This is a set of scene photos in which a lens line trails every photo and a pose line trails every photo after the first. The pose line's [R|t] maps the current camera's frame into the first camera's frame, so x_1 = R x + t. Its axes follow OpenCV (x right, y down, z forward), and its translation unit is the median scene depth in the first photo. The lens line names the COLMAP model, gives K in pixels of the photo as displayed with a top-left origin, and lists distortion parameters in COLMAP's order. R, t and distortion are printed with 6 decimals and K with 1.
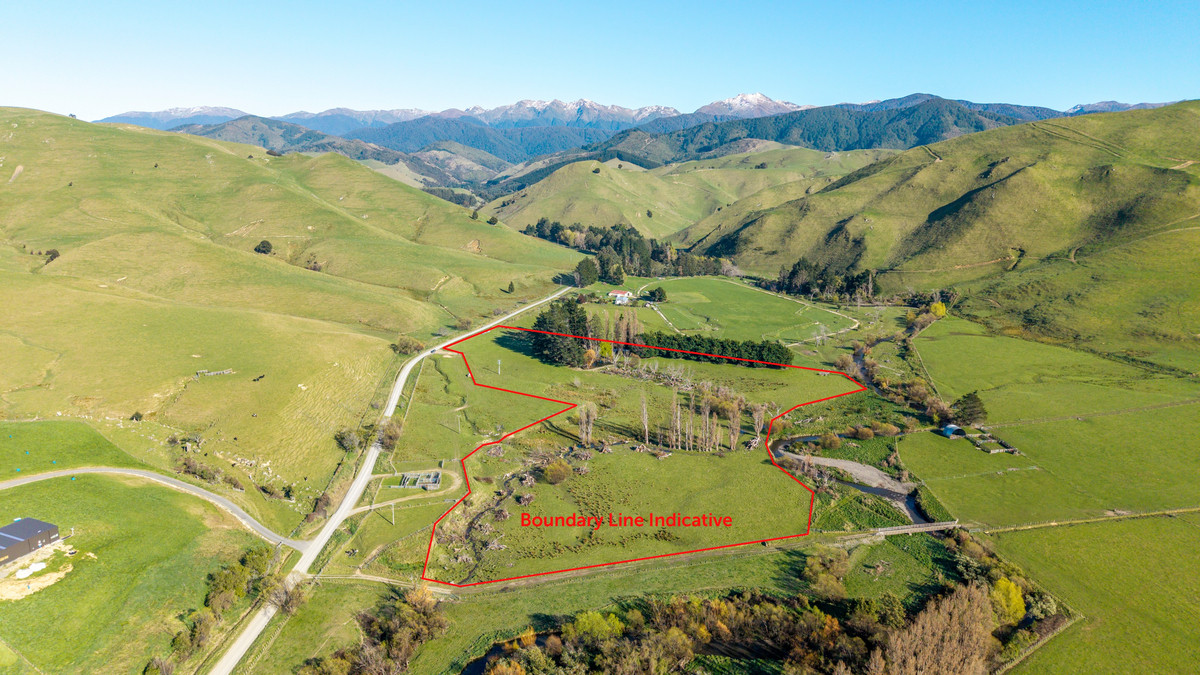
lens RADIAL K [[790.3, 0, 600.0], [0, 790.3, 337.5], [0, 0, 1]] dist [0.097398, -0.192359]
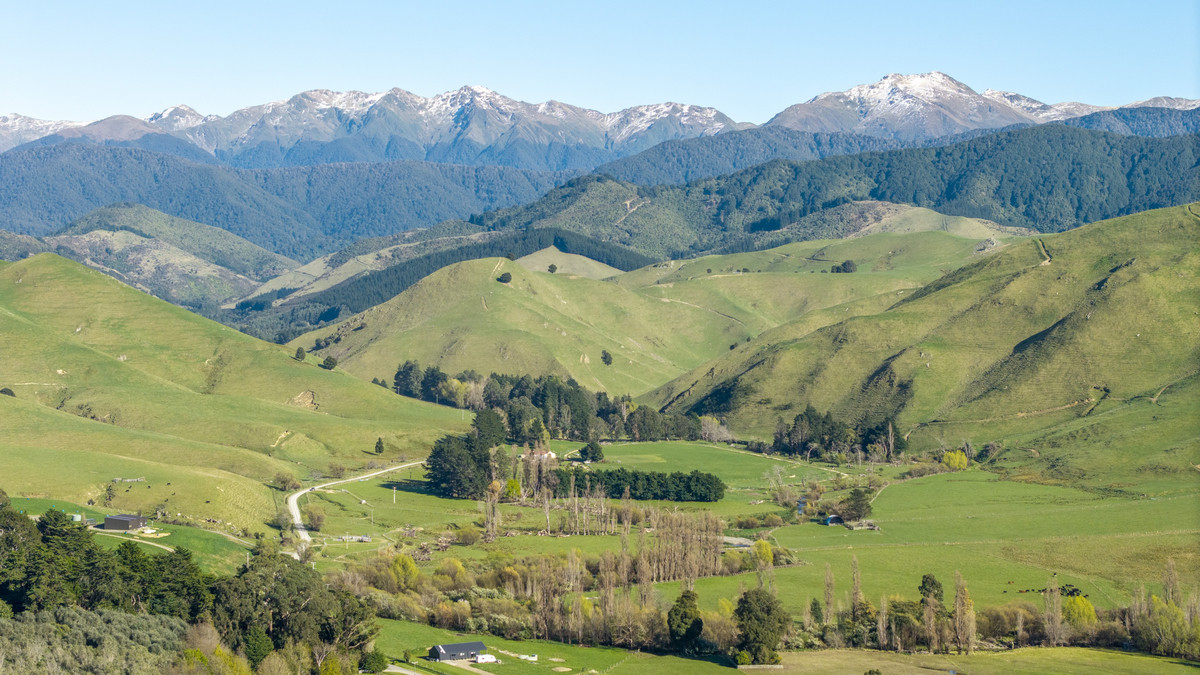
lens RADIAL K [[2332.5, 0, 600.4], [0, 2332.5, 339.2], [0, 0, 1]] dist [-0.147324, -0.065803]
pose [[0.999364, -0.007052, 0.034964, 0.009658], [0.013161, 0.983995, -0.177712, 0.200397], [-0.033151, 0.178059, 0.983461, -0.983865]]
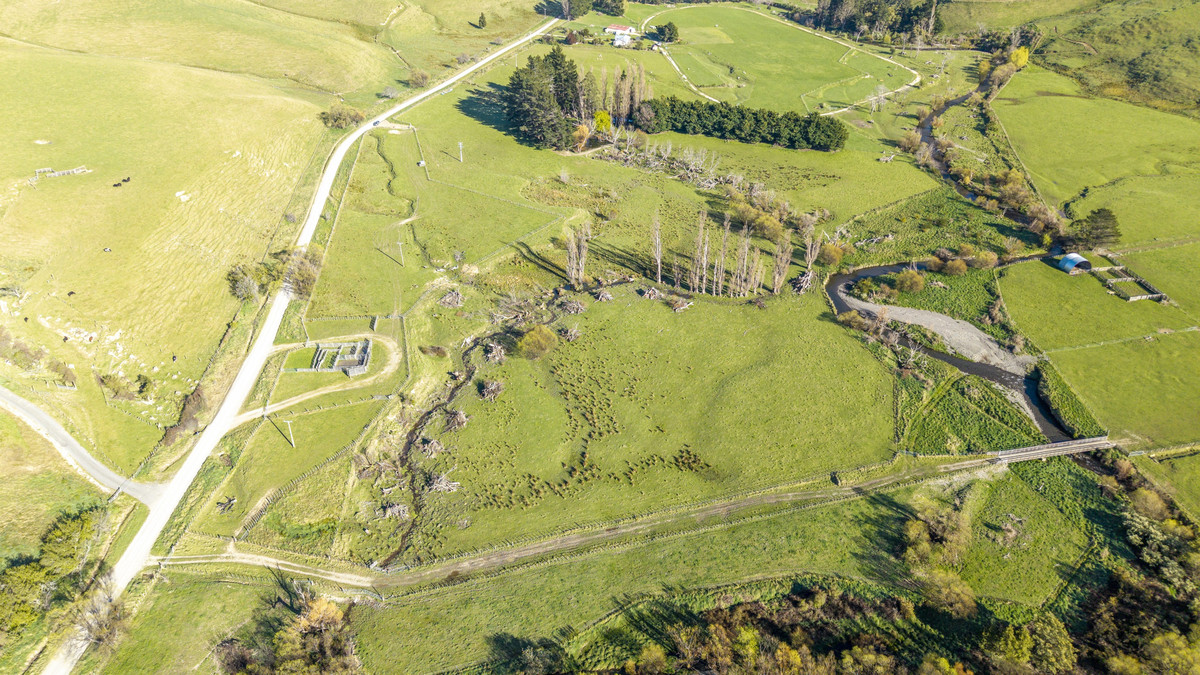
lens RADIAL K [[800.0, 0, 597.9], [0, 800.0, 336.6], [0, 0, 1]] dist [0.021704, -0.019830]
pose [[0.999969, 0.003322, 0.007134, -0.001305], [-0.005480, 0.944586, 0.328218, -0.028090], [-0.005648, -0.328247, 0.944575, 0.130784]]
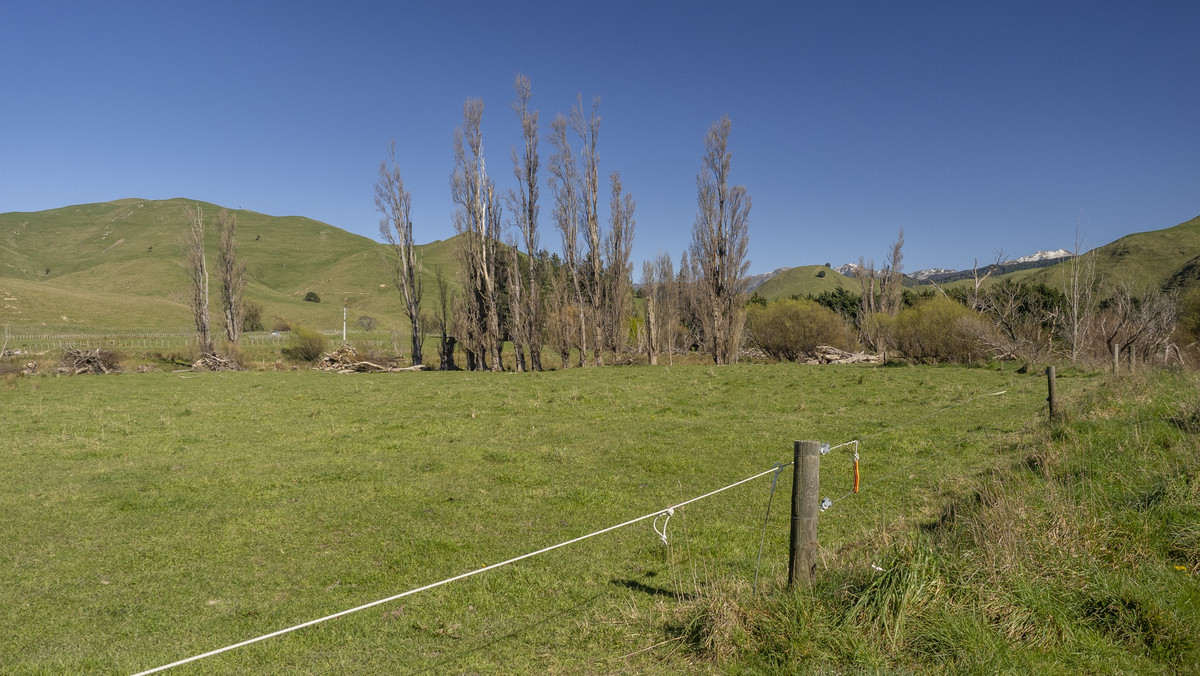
lens RADIAL K [[864.7, 0, 601.7], [0, 864.7, 338.4], [0, 0, 1]] dist [-0.006210, -0.002494]
pose [[0.954115, -0.010636, -0.299252, 0.093289], [-0.054430, 0.976560, -0.208250, 0.082143], [0.294452, 0.214983, 0.931171, 0.349344]]
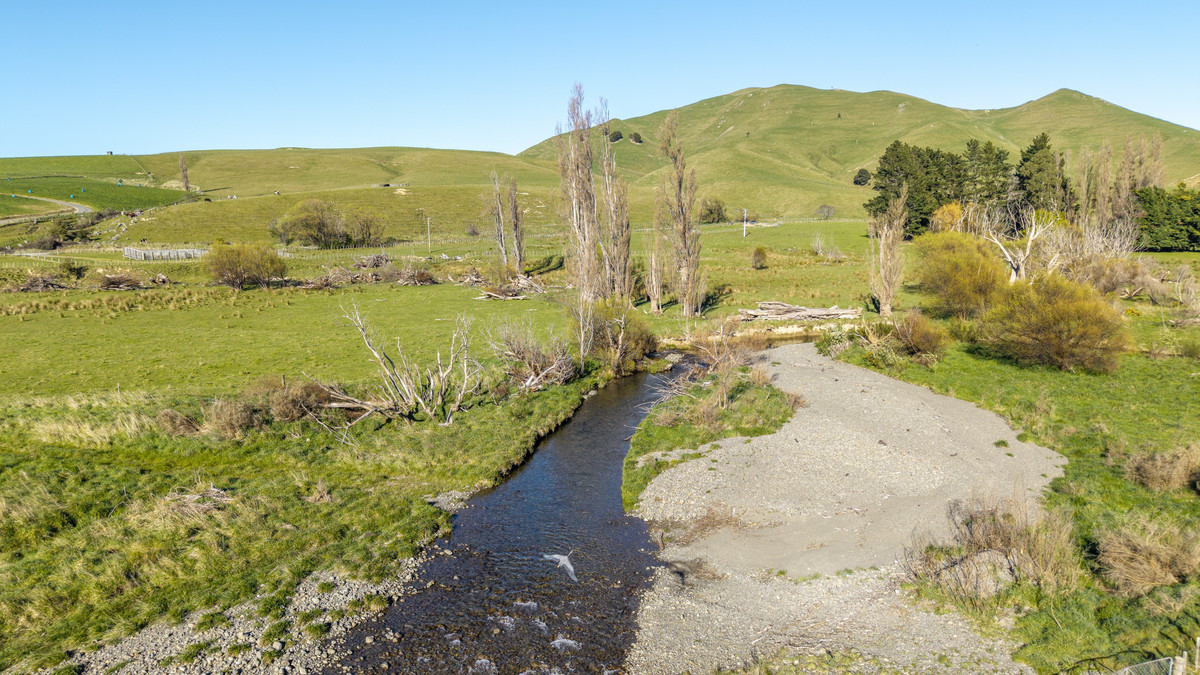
lens RADIAL K [[800.0, 0, 597.9], [0, 800.0, 336.6], [0, 0, 1]] dist [0.021704, -0.019830]
pose [[0.516638, 0.124293, -0.847134, 0.171456], [-0.167493, 0.984962, 0.042367, 0.063100], [0.839661, 0.120001, 0.529688, 0.377947]]
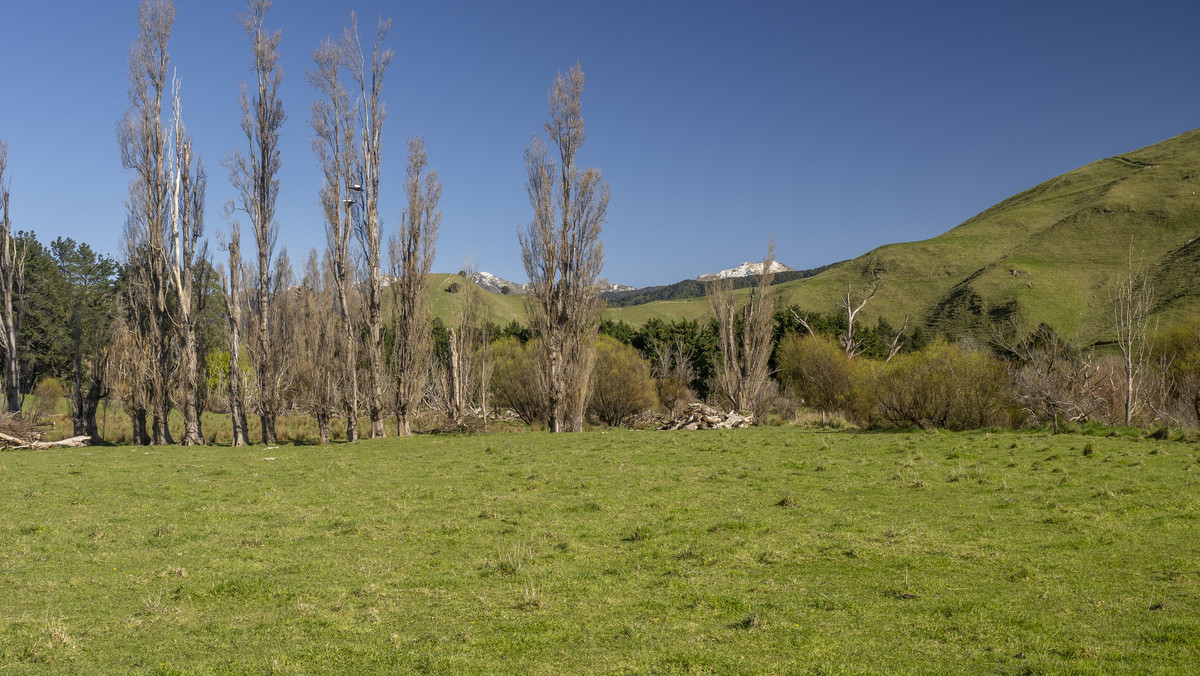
lens RADIAL K [[1392.7, 0, 600.0], [0, 1392.7, 338.0], [0, 0, 1]] dist [-0.001933, -0.022370]
pose [[0.998058, -0.006269, 0.061972, 0.071680], [0.021536, 0.968294, -0.248885, 0.083676], [-0.058447, 0.249737, 0.966548, 0.339706]]
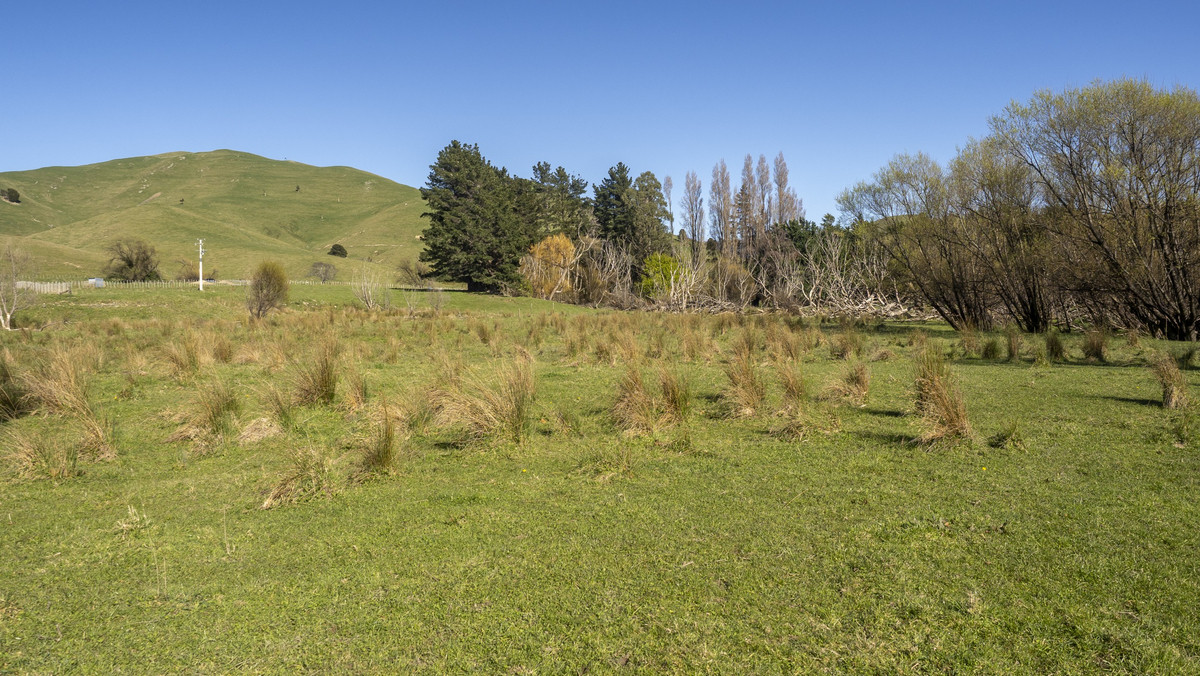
lens RADIAL K [[864.7, 0, 601.7], [0, 864.7, 338.4], [0, 0, 1]] dist [-0.006210, -0.002494]
pose [[0.923669, 0.004039, -0.383170, 0.073679], [-0.069058, 0.985327, -0.156083, 0.059967], [0.376917, 0.170630, 0.910395, 0.459624]]
